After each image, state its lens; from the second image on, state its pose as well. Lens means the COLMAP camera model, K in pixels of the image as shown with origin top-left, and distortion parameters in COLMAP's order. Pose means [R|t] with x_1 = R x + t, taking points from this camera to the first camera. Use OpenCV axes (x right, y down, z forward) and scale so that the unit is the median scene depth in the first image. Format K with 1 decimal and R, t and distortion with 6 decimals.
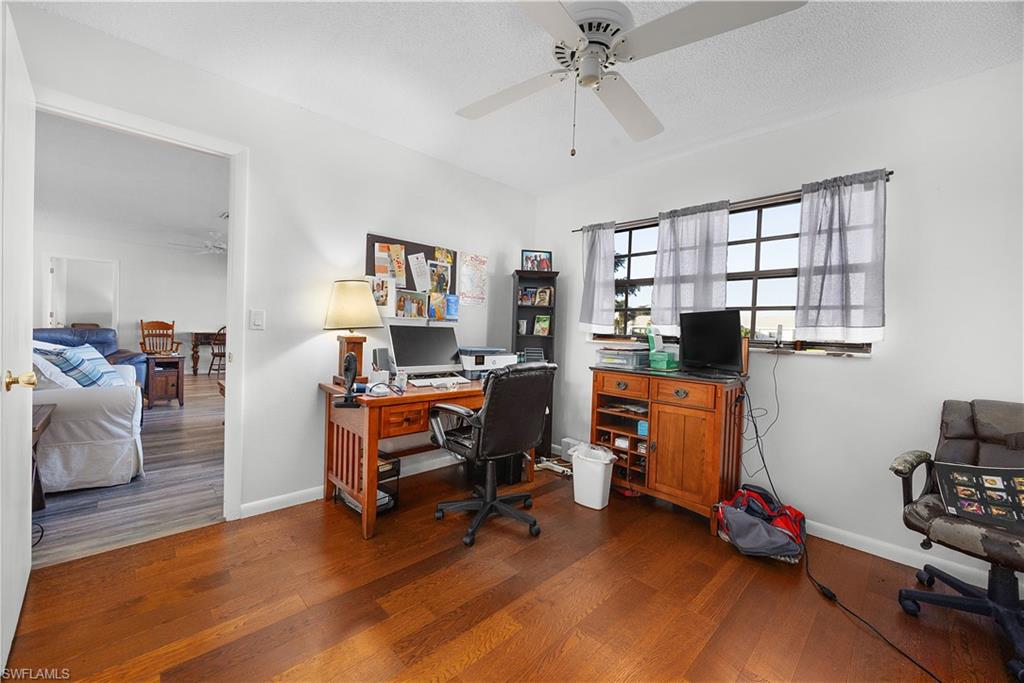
lens RADIAL K [[398.6, 0, 513.9], [0, 398.6, 342.4], [0, 0, 1]] dist [0.001675, 0.000149]
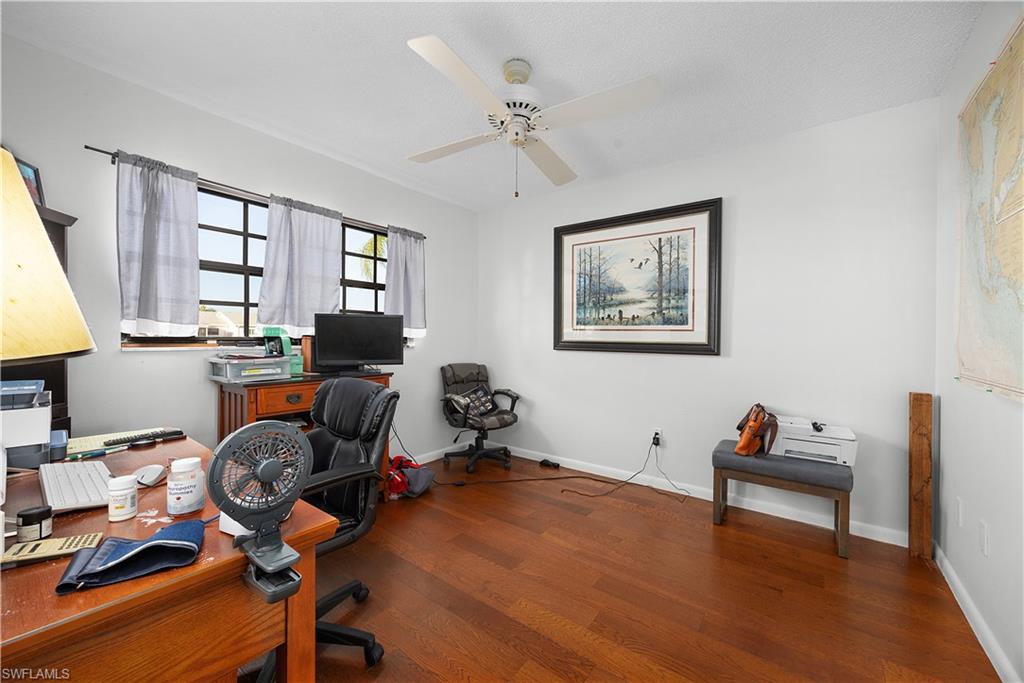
lens RADIAL K [[398.6, 0, 514.3], [0, 398.6, 339.1], [0, 0, 1]] dist [0.001675, 0.000149]
pose [[-0.146482, -0.042915, 0.988282, -0.557908], [0.013734, 0.998874, 0.045411, -0.044206], [-0.989118, 0.020225, -0.145728, 0.604391]]
